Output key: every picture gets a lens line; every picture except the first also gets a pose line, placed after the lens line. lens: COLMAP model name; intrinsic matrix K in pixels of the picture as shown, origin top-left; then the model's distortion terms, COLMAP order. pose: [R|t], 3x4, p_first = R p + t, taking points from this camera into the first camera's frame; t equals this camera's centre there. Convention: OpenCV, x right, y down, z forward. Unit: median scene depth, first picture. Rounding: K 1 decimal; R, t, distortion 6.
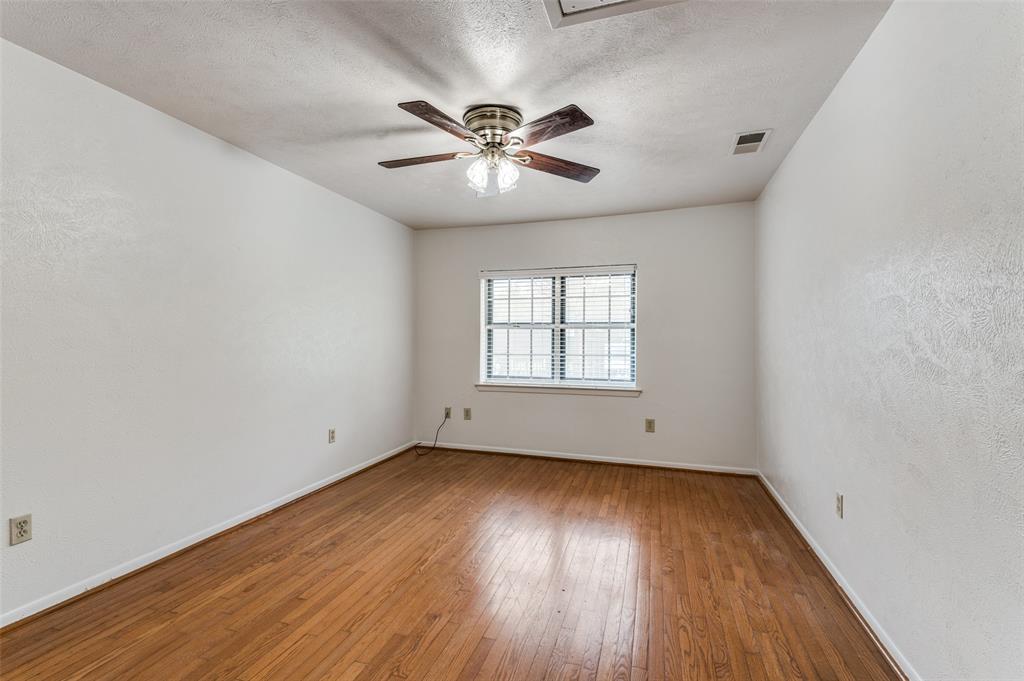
lens RADIAL K [[461.6, 0, 514.3], [0, 461.6, 338.7], [0, 0, 1]] dist [0.030515, -0.017267]
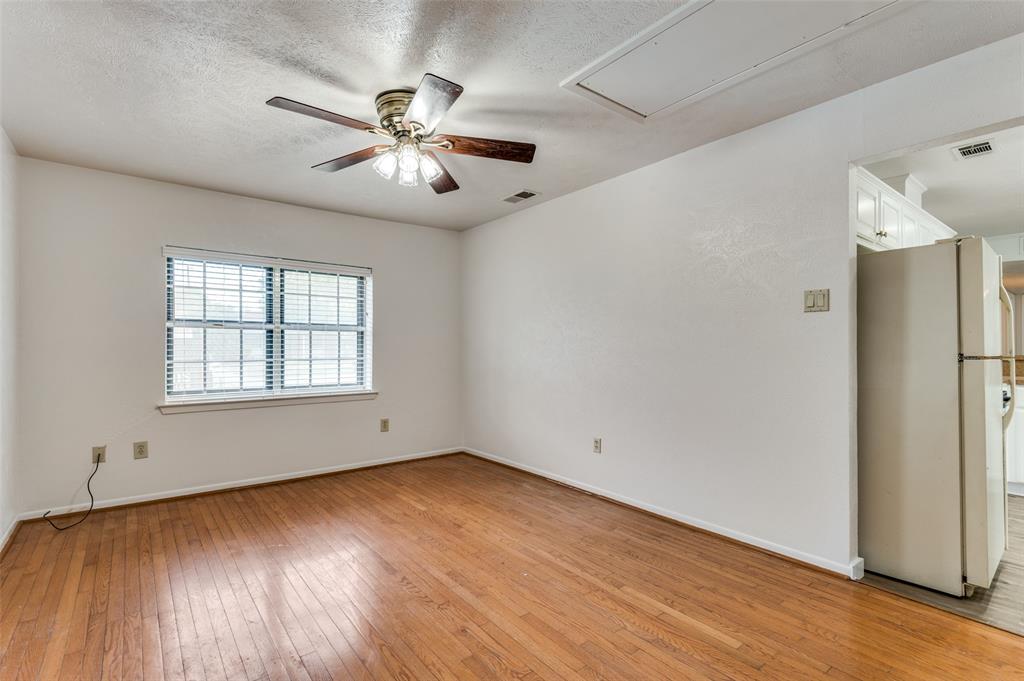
lens RADIAL K [[467.2, 0, 513.3], [0, 467.2, 345.5], [0, 0, 1]] dist [0.030332, -0.017845]
pose [[0.564812, -0.001774, 0.825217, -0.382913], [-0.004944, 0.999972, 0.005534, 0.001020], [-0.825205, -0.007206, 0.564788, 0.154858]]
